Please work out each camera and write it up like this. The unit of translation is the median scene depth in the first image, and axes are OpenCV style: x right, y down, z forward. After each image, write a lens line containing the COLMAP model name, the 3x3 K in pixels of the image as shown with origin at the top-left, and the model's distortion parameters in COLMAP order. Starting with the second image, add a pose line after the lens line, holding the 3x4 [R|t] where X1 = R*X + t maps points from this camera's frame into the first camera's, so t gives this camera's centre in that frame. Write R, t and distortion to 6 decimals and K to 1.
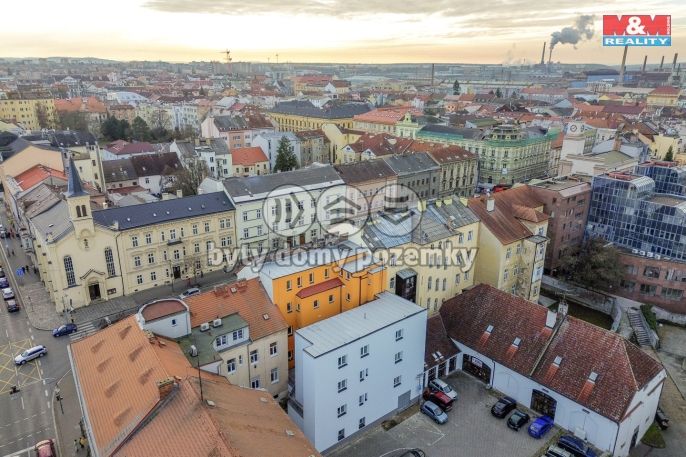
lens RADIAL K [[475.2, 0, 333.4], [0, 475.2, 227.0], [0, 0, 1]] dist [0.036835, -0.001848]
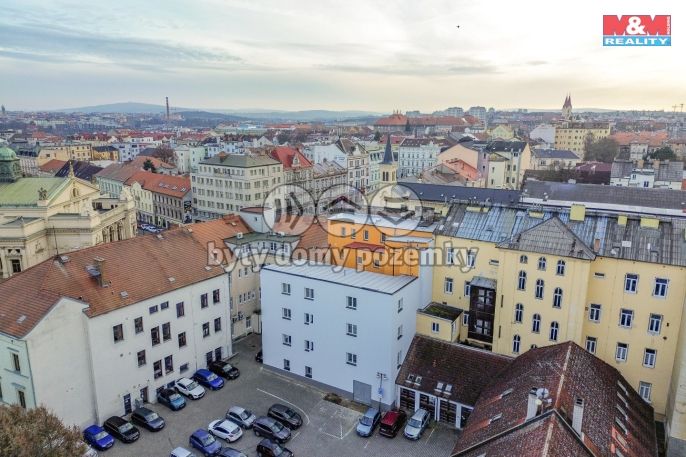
lens RADIAL K [[475.2, 0, 333.4], [0, 475.2, 227.0], [0, 0, 1]] dist [0.036835, -0.001848]
pose [[0.358398, 0.204513, -0.910893, 0.598467], [-0.300227, 0.949128, 0.094971, 0.012495], [0.883977, 0.239438, 0.401566, 0.382281]]
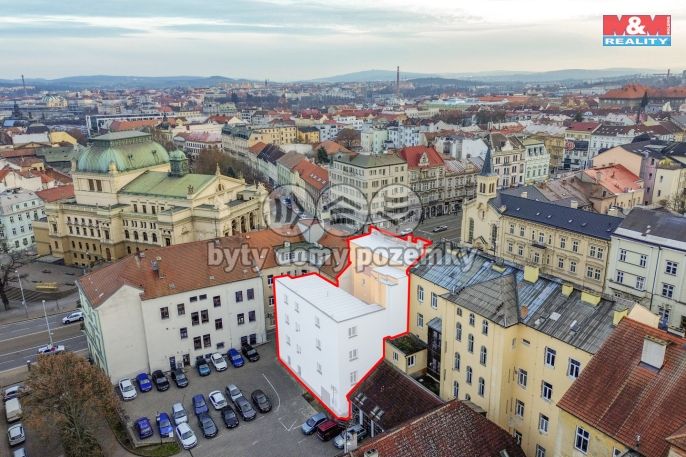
lens RADIAL K [[487.5, 0, 343.0], [0, 487.5, 228.5], [0, 0, 1]] dist [0.047539, -0.001682]
pose [[-0.084029, 0.278411, -0.956779, 0.728233], [-0.300561, 0.908374, 0.290722, -0.189556], [0.950054, 0.311999, 0.007350, 0.646786]]
